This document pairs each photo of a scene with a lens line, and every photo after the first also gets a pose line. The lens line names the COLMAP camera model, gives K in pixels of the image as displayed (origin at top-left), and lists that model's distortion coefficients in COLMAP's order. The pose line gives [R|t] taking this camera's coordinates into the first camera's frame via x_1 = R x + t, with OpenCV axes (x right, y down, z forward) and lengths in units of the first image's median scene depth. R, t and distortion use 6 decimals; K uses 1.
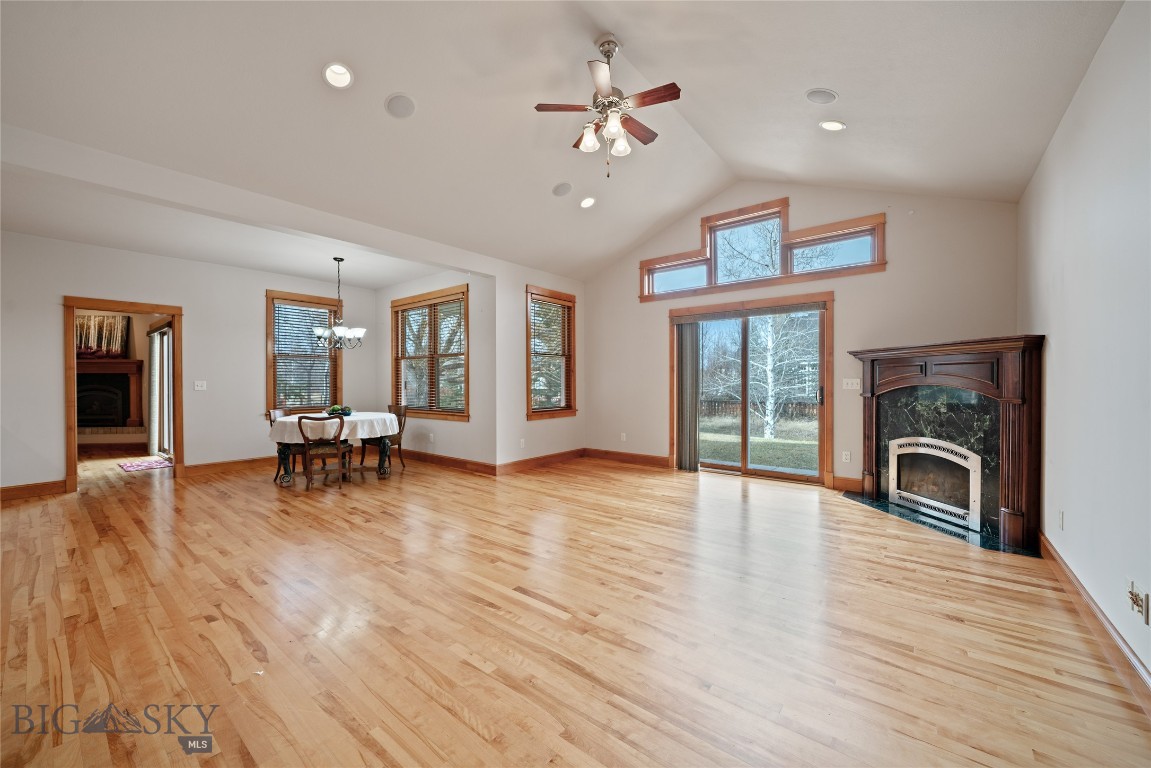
lens RADIAL K [[441.9, 0, 575.5], [0, 441.9, 384.0], [0, 0, 1]] dist [-0.011203, 0.000176]
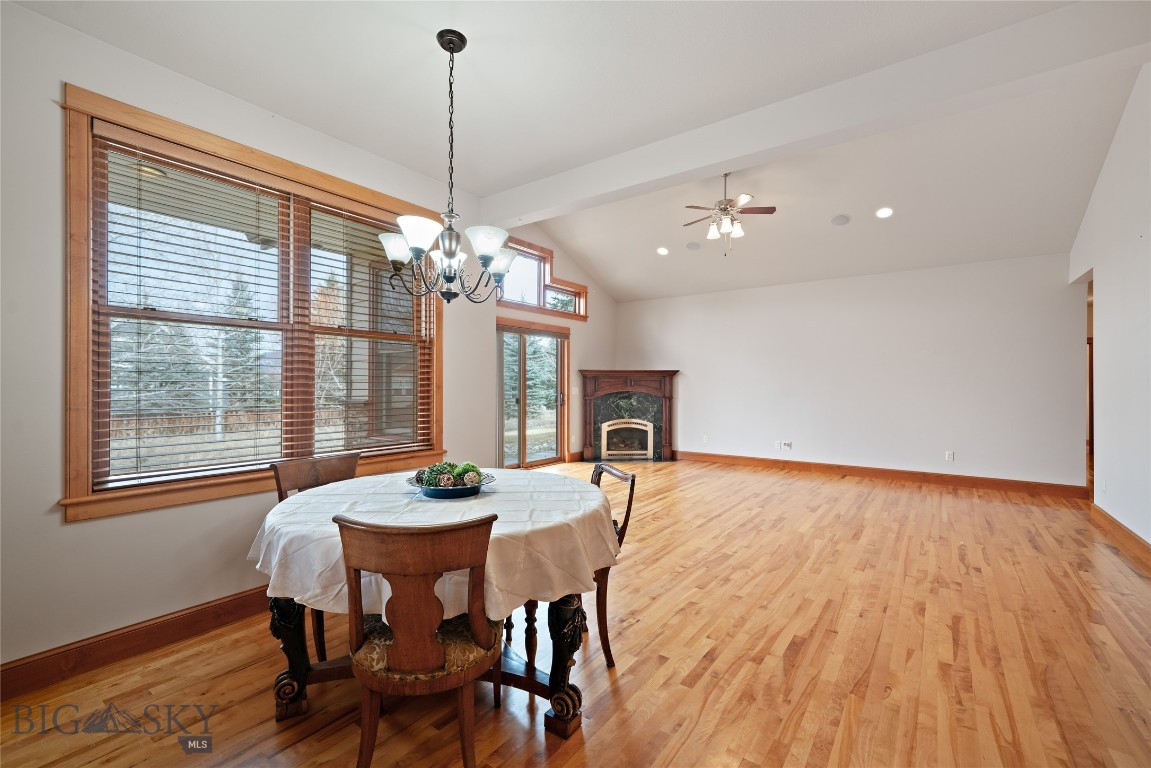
lens RADIAL K [[484.0, 0, 575.5], [0, 484.0, 384.0], [0, 0, 1]] dist [-0.000091, -0.000017]
pose [[-0.027494, 0.006938, 0.999598, -0.881951], [0.003518, 0.999970, -0.006843, -0.009740], [-0.999616, 0.003328, -0.027518, 0.875397]]
